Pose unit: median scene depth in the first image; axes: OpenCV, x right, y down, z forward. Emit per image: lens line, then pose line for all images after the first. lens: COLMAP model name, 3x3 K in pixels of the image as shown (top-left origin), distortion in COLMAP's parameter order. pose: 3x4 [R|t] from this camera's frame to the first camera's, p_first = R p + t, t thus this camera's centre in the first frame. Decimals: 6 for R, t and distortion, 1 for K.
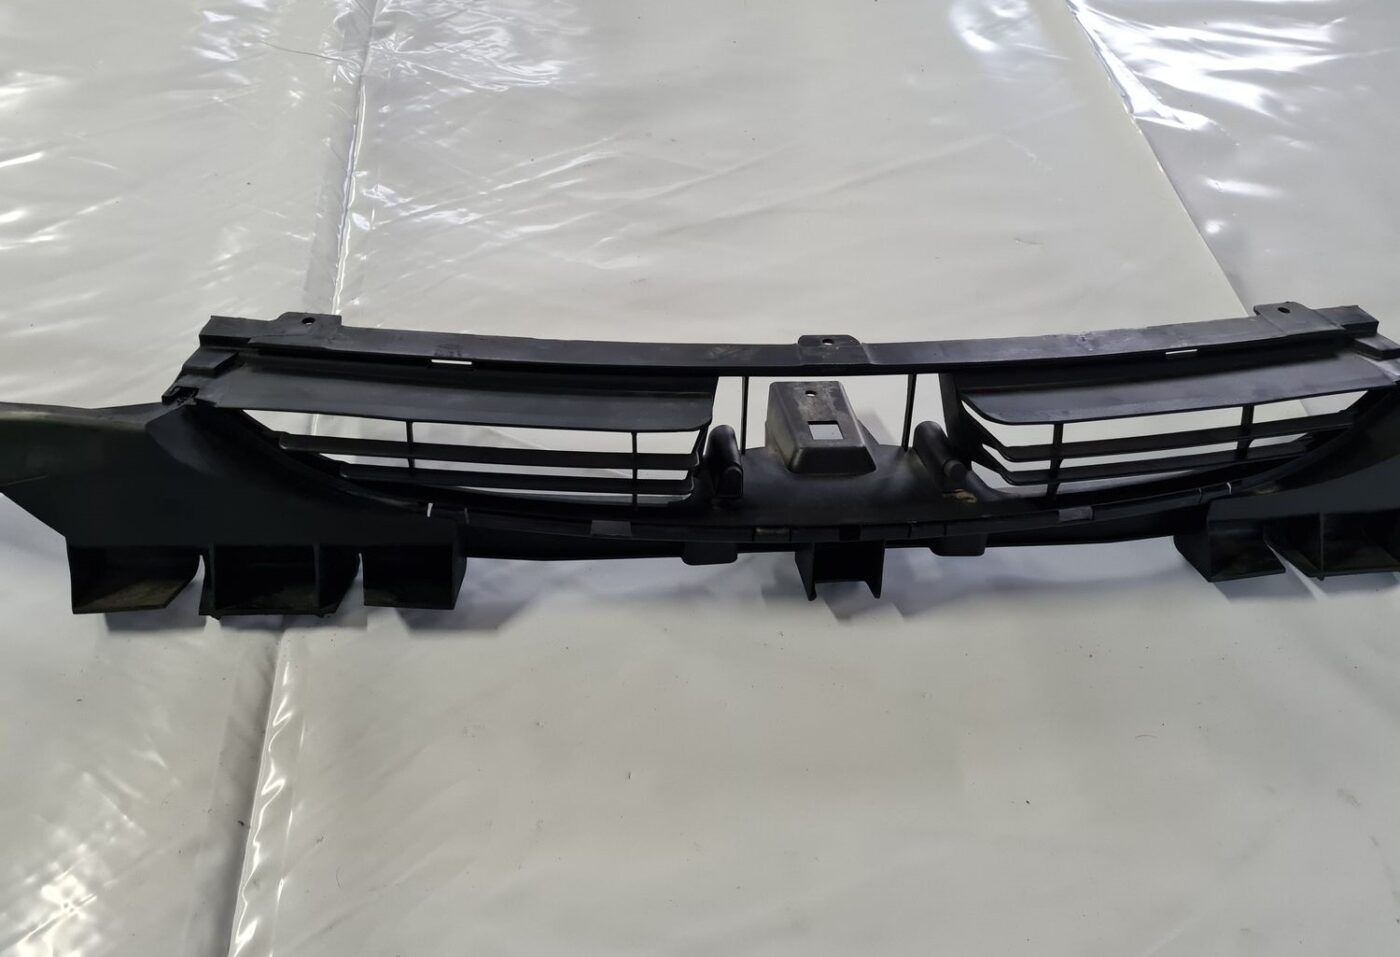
lens RADIAL K [[1033.6, 0, 701.1], [0, 1033.6, 469.9], [0, 0, 1]] dist [0.003101, -0.002105]
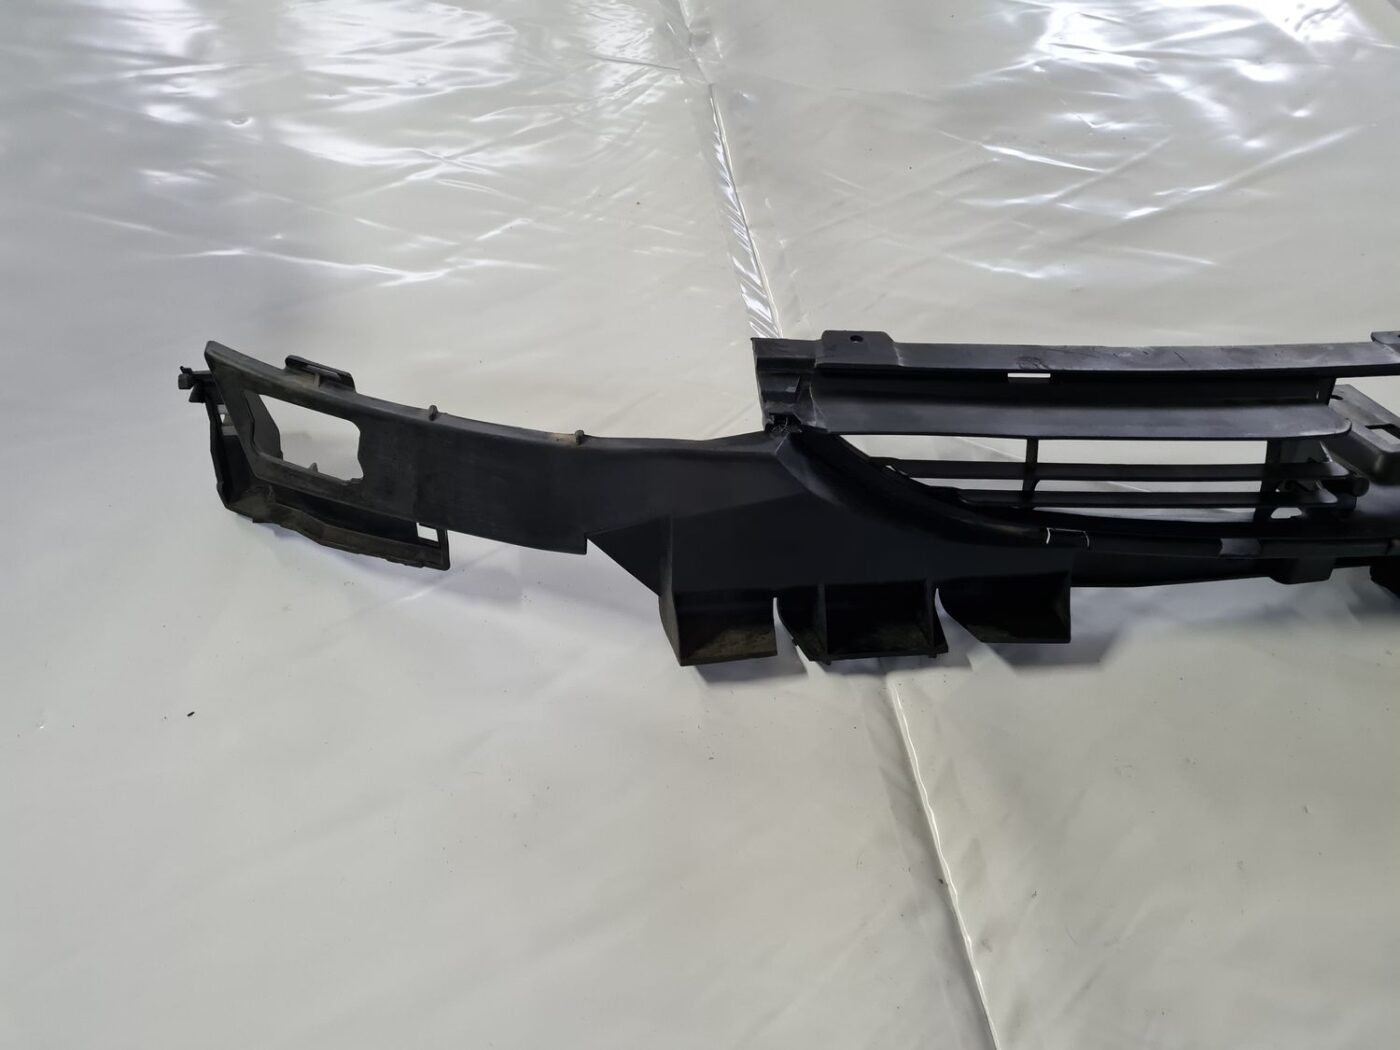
lens RADIAL K [[1048.0, 0, 701.1], [0, 1048.0, 551.8], [0, 0, 1]] dist [0.043161, -0.067767]
pose [[0.998576, -0.047341, 0.024581, -0.574965], [0.046599, 0.998466, 0.029917, 0.010970], [-0.025960, -0.028729, 0.999250, 0.071143]]
